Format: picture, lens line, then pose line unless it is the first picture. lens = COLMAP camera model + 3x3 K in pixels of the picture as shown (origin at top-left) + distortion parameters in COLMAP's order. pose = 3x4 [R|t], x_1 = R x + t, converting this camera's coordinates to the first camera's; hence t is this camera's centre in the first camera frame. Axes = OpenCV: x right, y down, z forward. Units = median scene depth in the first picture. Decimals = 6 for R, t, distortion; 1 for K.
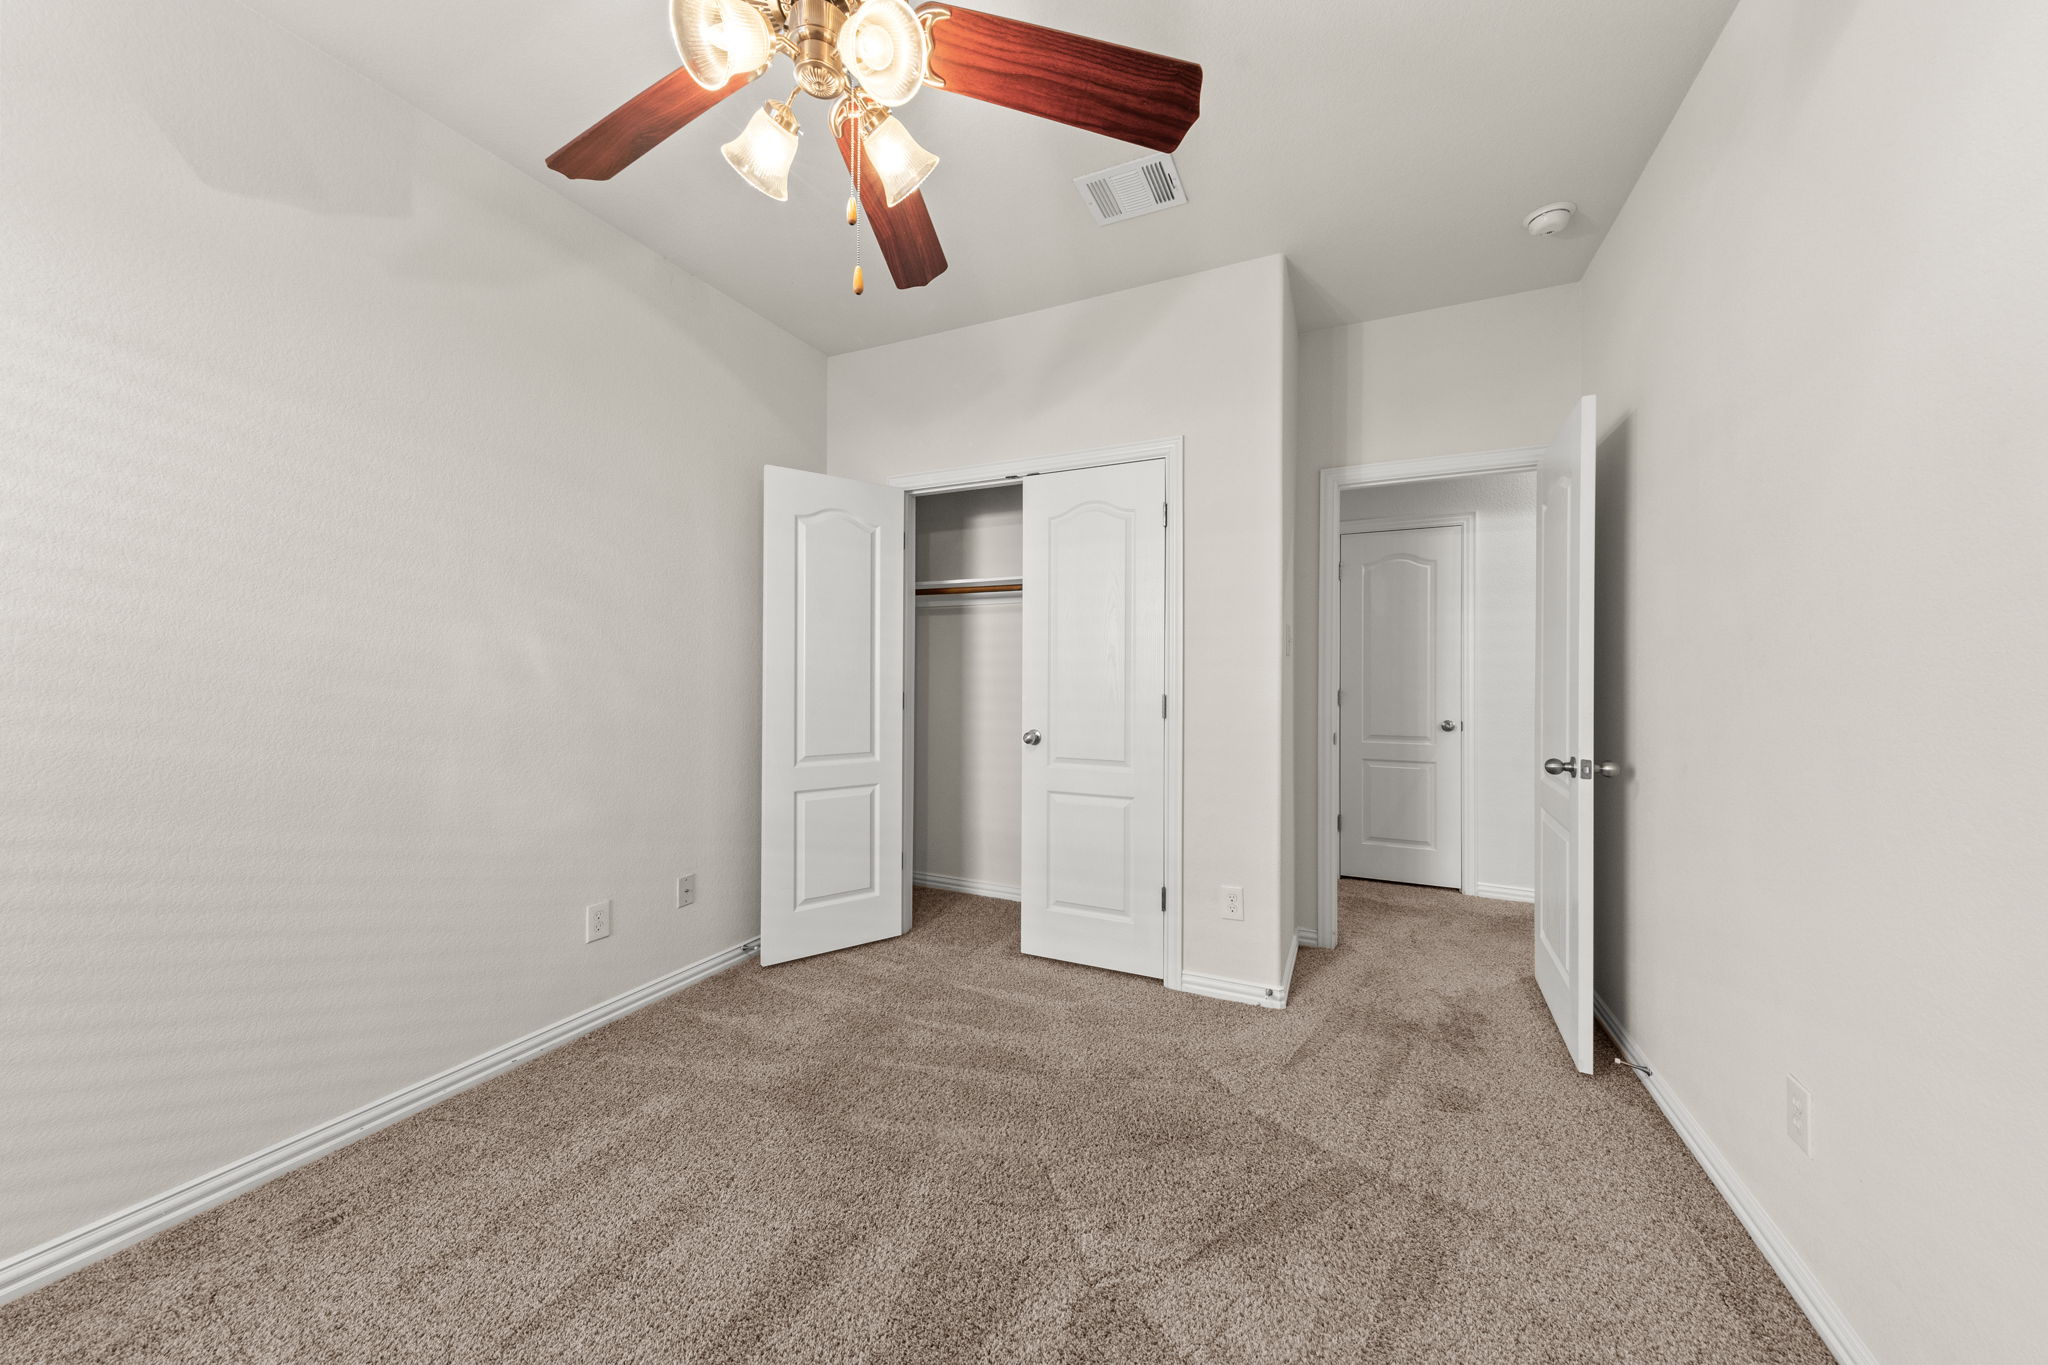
lens RADIAL K [[720.7, 0, 1024.3], [0, 720.7, 694.9], [0, 0, 1]] dist [0.008741, -0.000640]
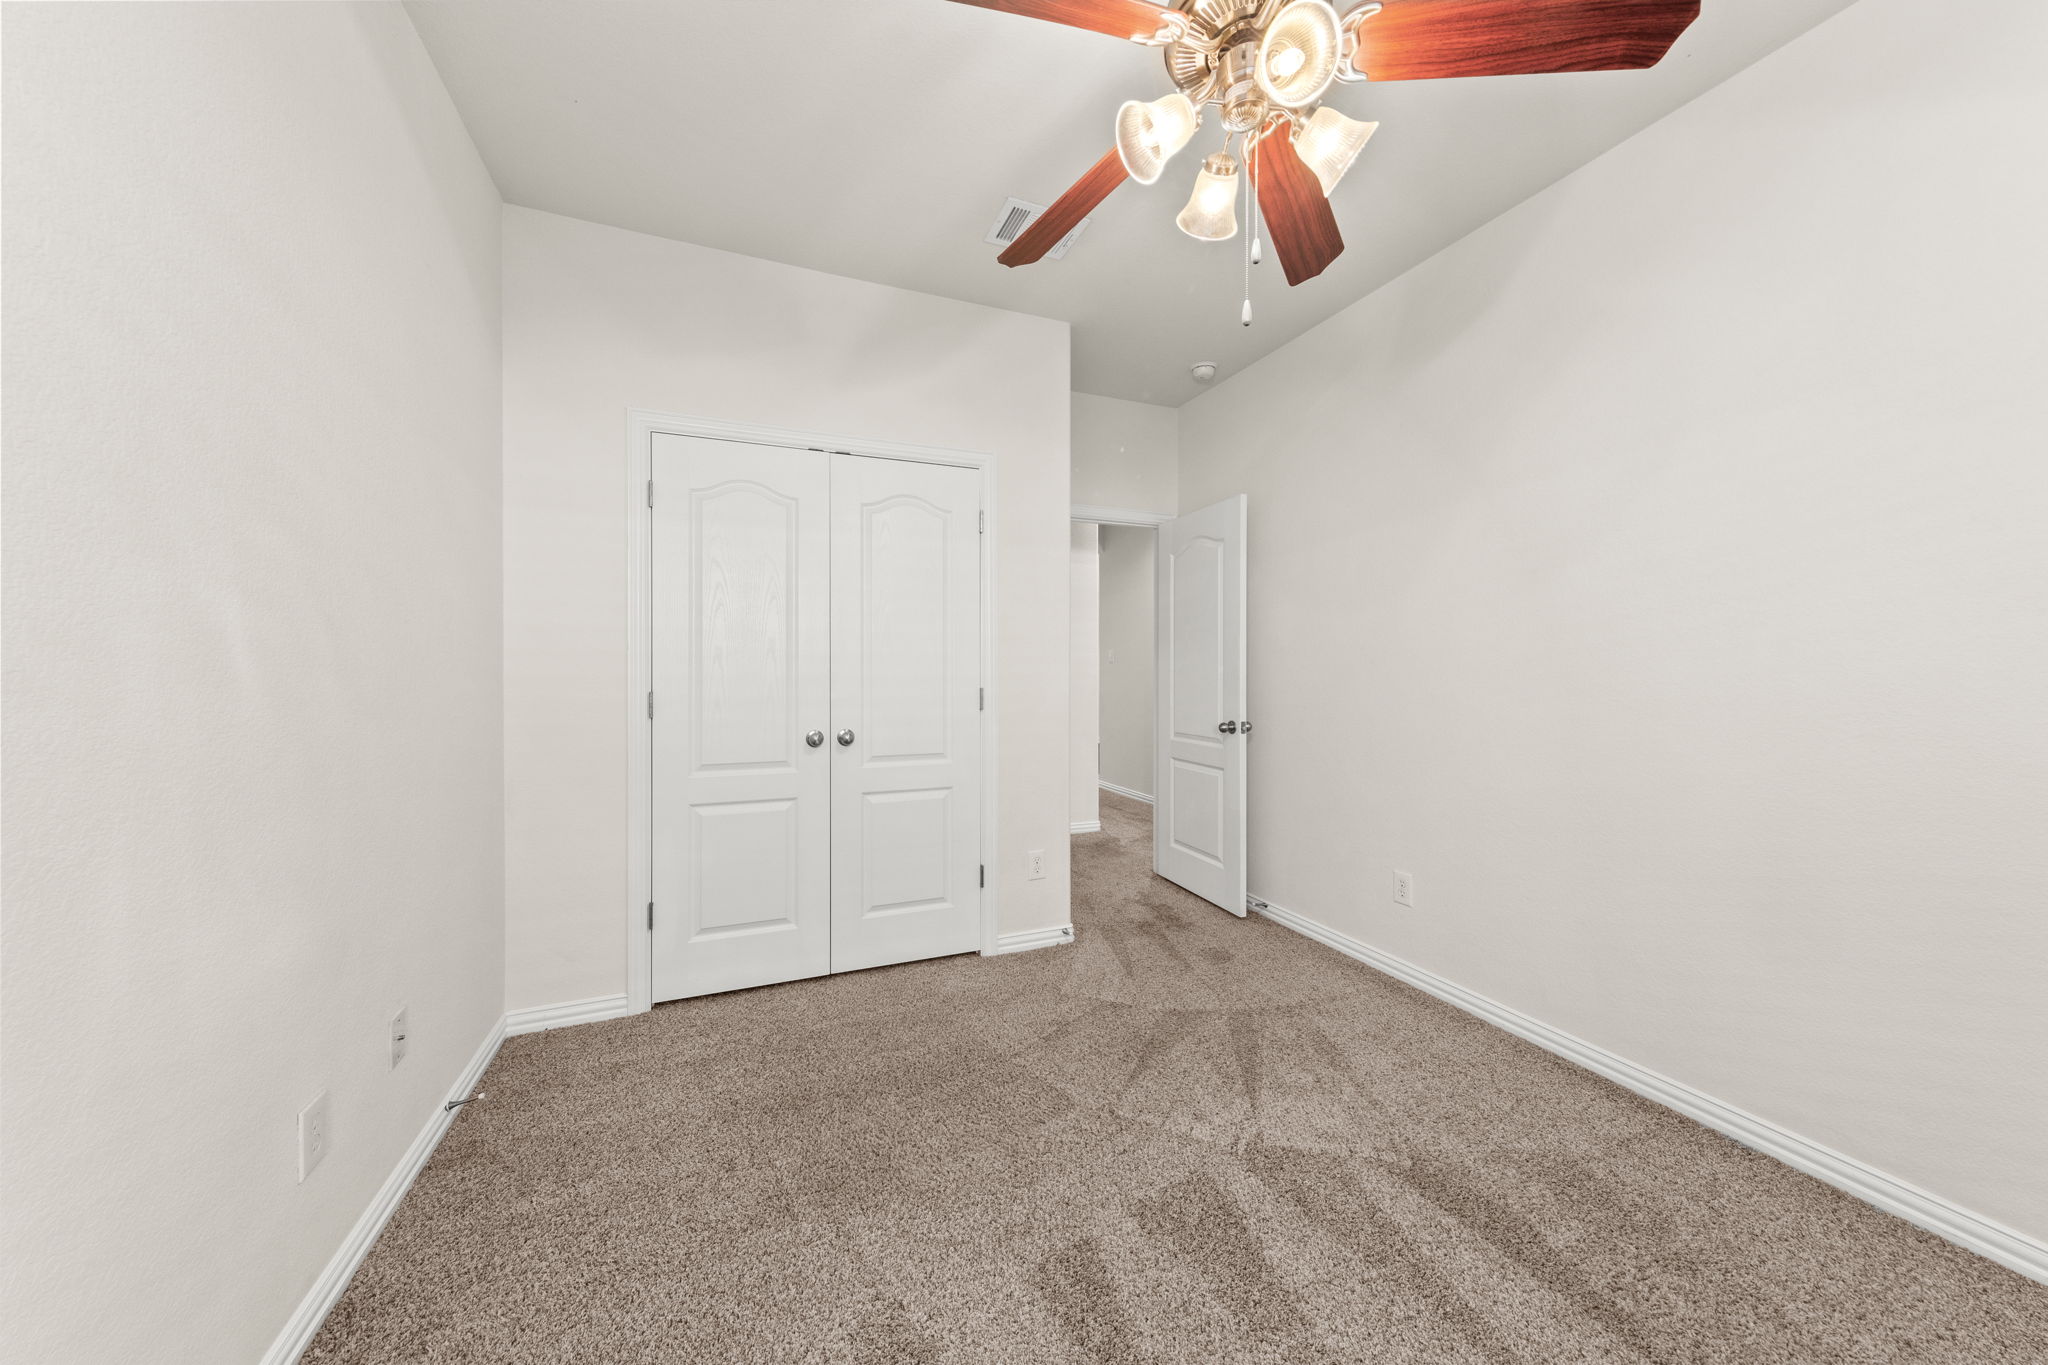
lens RADIAL K [[718.2, 0, 1027.5], [0, 718.2, 695.7], [0, 0, 1]] dist [0.007581, -0.000061]
pose [[0.664064, -0.027395, 0.747174, -0.595426], [0.014134, 0.999610, 0.024089, -0.014853], [-0.747542, -0.005436, 0.664192, 0.244616]]
